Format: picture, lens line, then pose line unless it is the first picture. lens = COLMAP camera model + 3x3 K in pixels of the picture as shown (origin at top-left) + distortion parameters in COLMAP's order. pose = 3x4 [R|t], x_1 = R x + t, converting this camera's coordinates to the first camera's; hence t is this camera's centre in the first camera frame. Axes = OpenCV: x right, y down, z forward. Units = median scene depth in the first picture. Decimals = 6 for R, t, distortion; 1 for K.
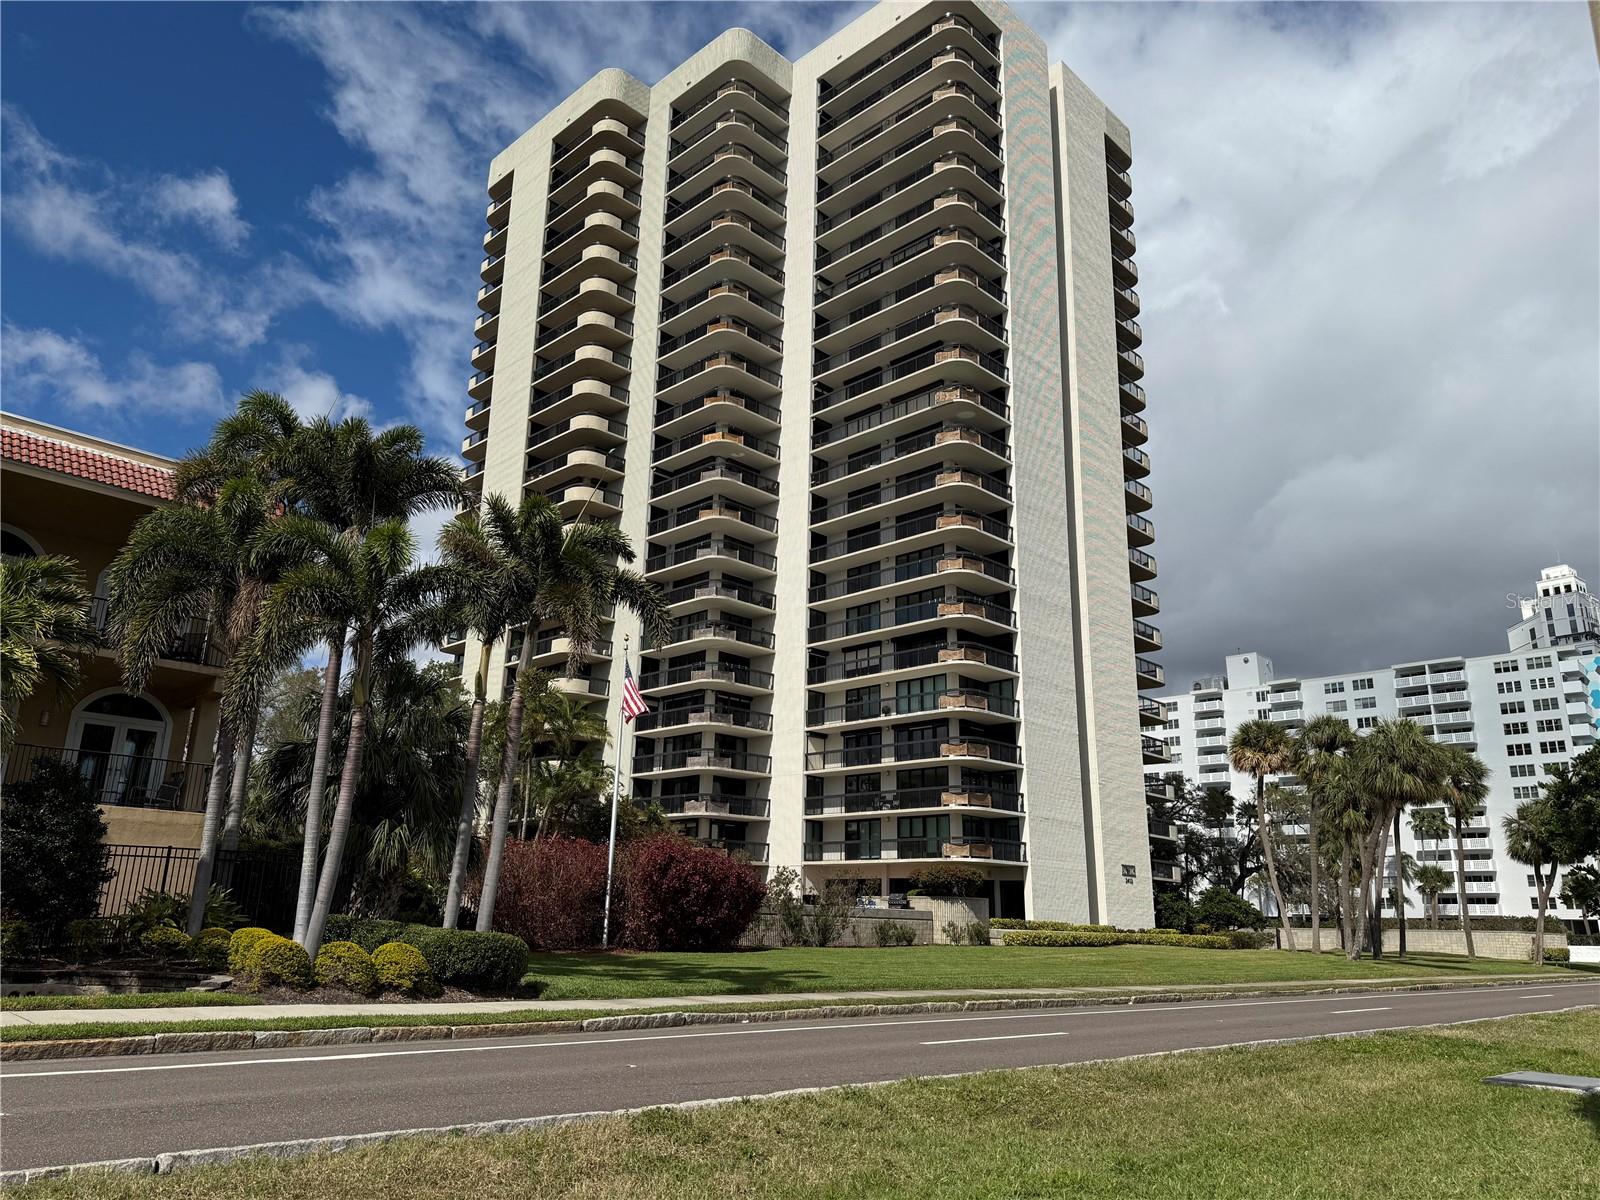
lens RADIAL K [[1126.3, 0, 800.0], [0, 1126.3, 600.0], [0, 0, 1]] dist [0.000331, -0.000474]
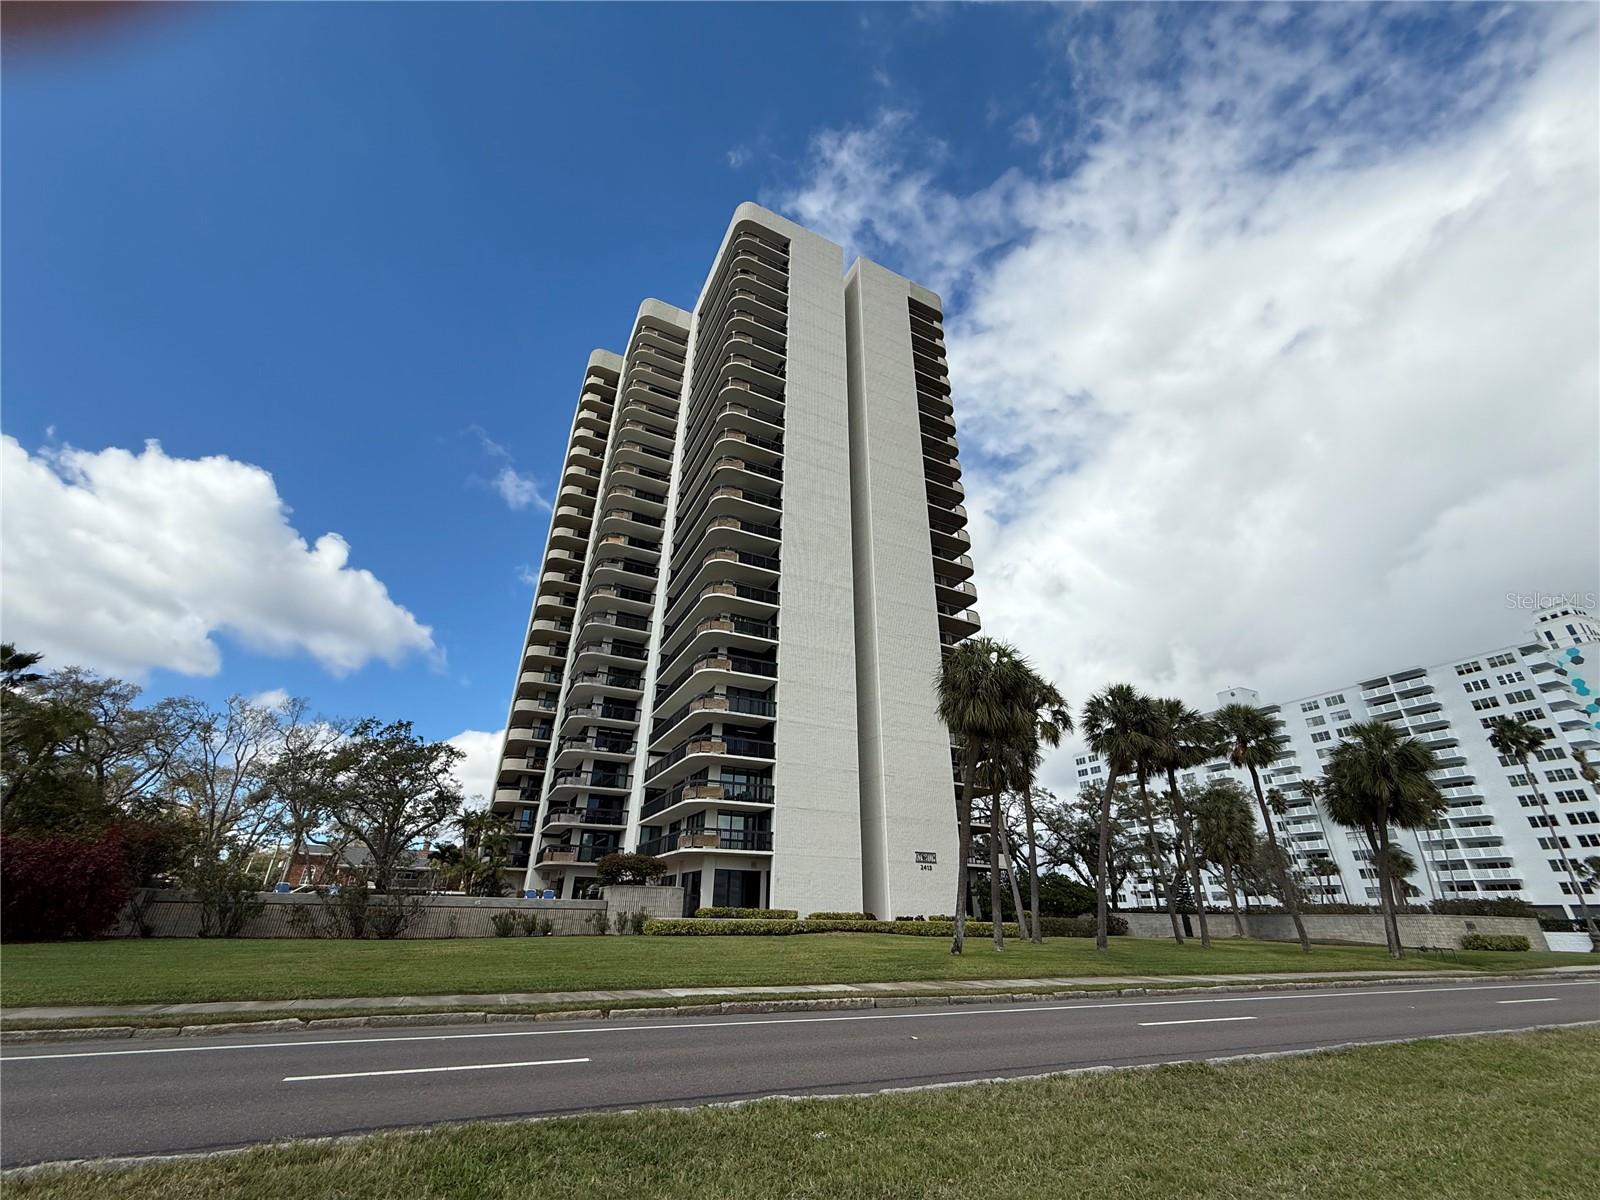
lens RADIAL K [[651.7, 0, 806.9], [0, 651.7, 581.3], [0, 0, 1]] dist [0.007509, 0.000122]
pose [[0.949287, -0.162721, -0.269028, 0.323454], [0.102378, 0.969001, -0.224848, 0.095374], [0.297276, 0.185903, 0.936519, 0.285998]]
